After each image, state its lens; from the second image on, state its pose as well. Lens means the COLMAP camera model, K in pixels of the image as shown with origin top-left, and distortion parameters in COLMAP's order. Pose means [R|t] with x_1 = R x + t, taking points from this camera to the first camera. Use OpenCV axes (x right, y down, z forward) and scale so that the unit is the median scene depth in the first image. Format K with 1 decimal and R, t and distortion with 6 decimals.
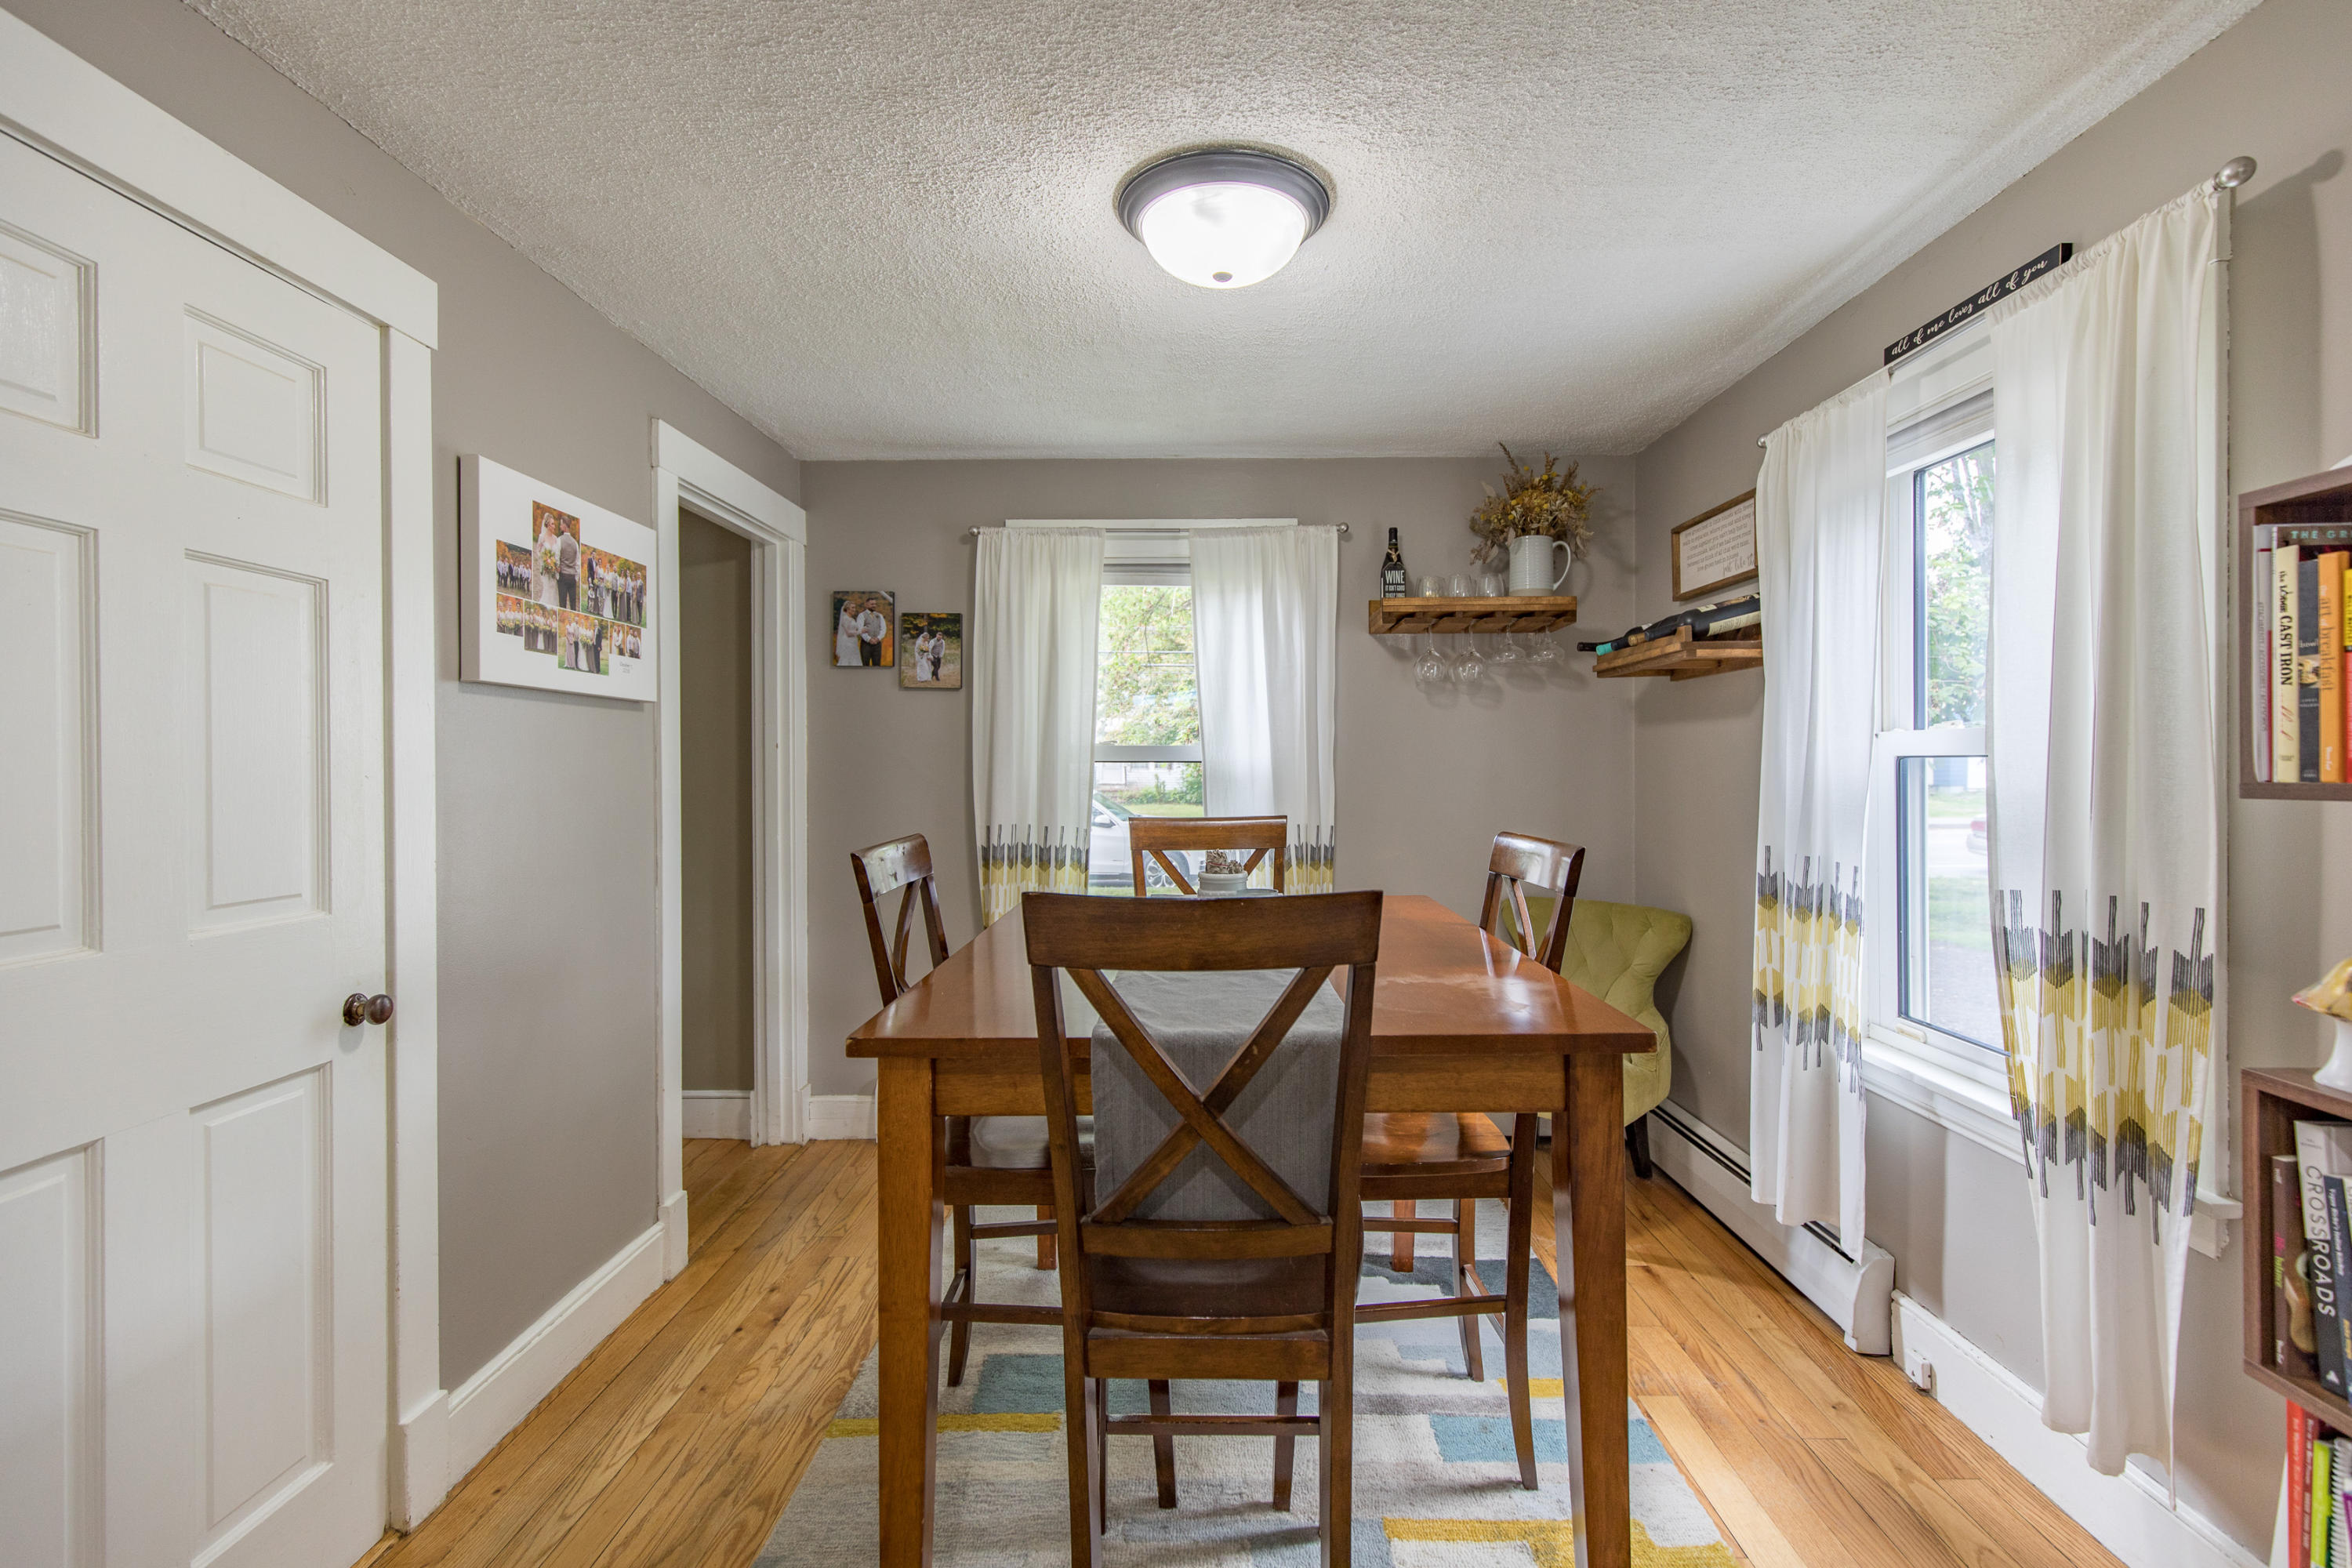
lens RADIAL K [[1055.6, 0, 1191.3], [0, 1055.6, 777.1], [0, 0, 1]] dist [0.002875, -0.002449]
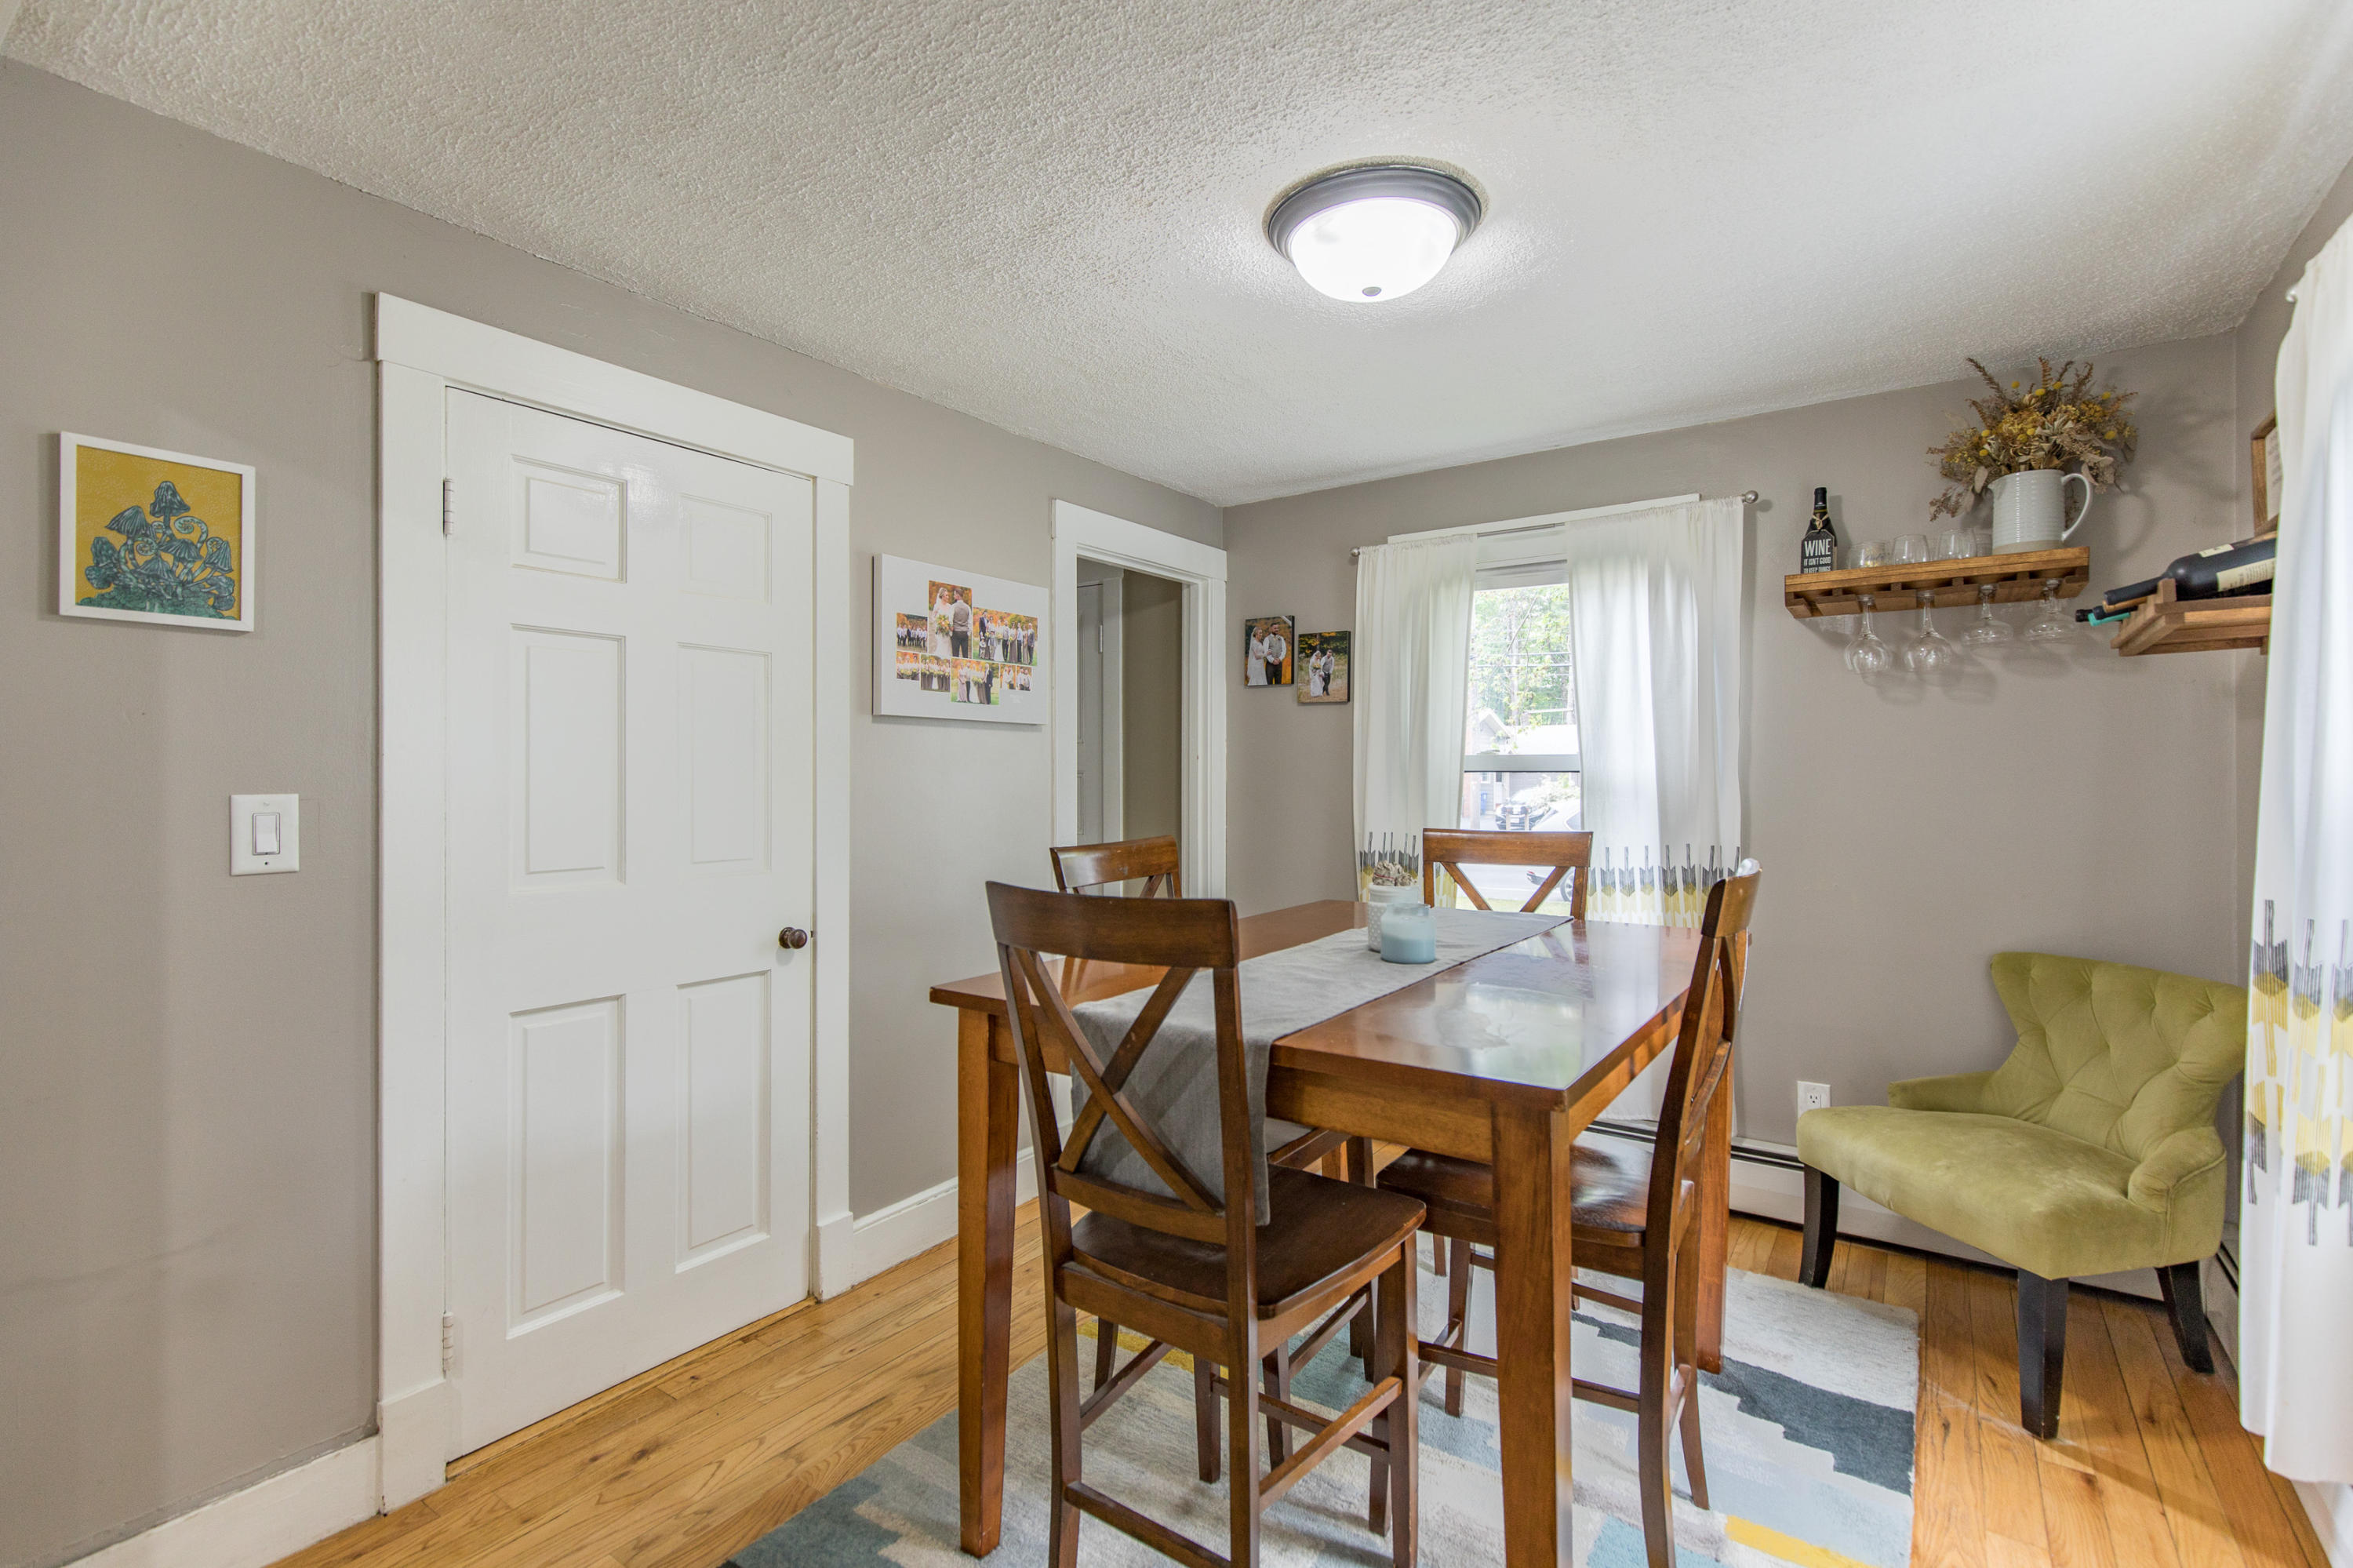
lens RADIAL K [[1056.1, 0, 1188.2], [0, 1056.1, 779.6], [0, 0, 1]] dist [0.002875, -0.002449]
pose [[0.822626, 0.005887, -0.568552, 0.365549], [-0.008447, 0.999963, -0.001869, -0.004376], [0.568519, 0.006340, 0.822645, 0.061031]]
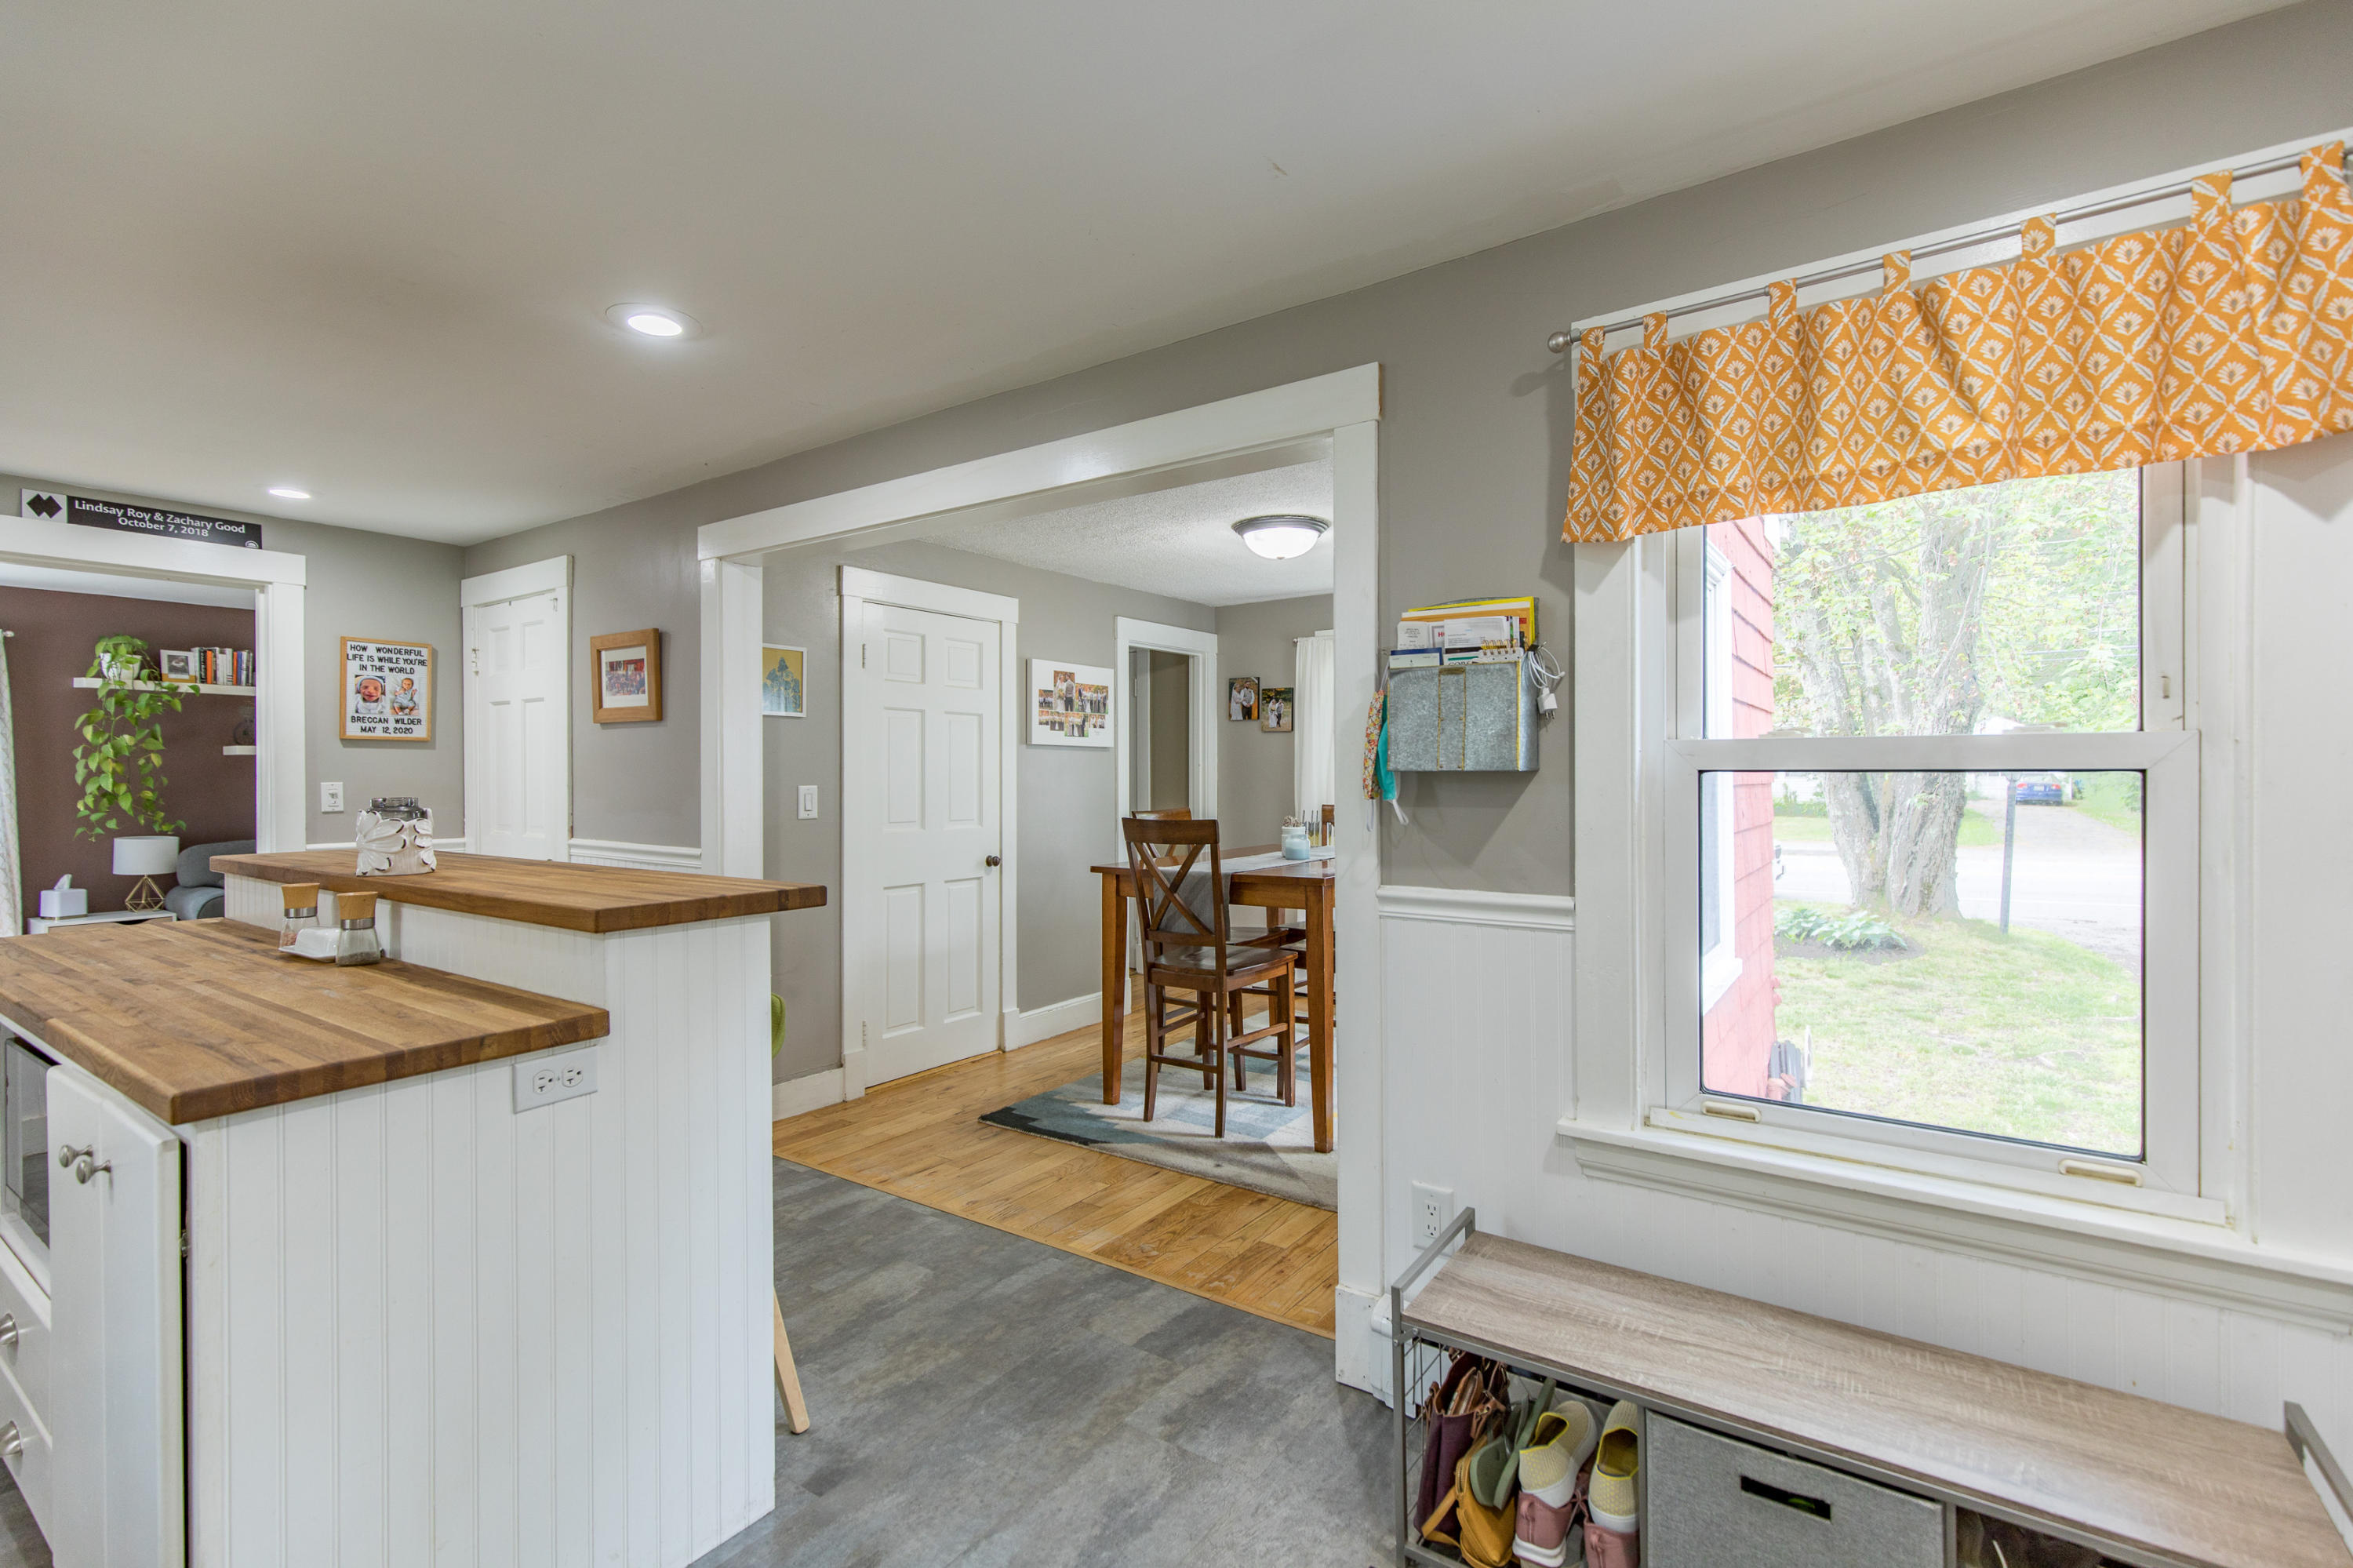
lens RADIAL K [[1056.1, 0, 1178.1], [0, 1056.1, 783.2], [0, 0, 1]] dist [0.002875, -0.002449]
pose [[0.820126, 0.005582, -0.572156, 0.895034], [-0.006495, 0.999979, 0.000446, 0.001684], [0.572146, 0.003351, 0.820145, -0.750886]]
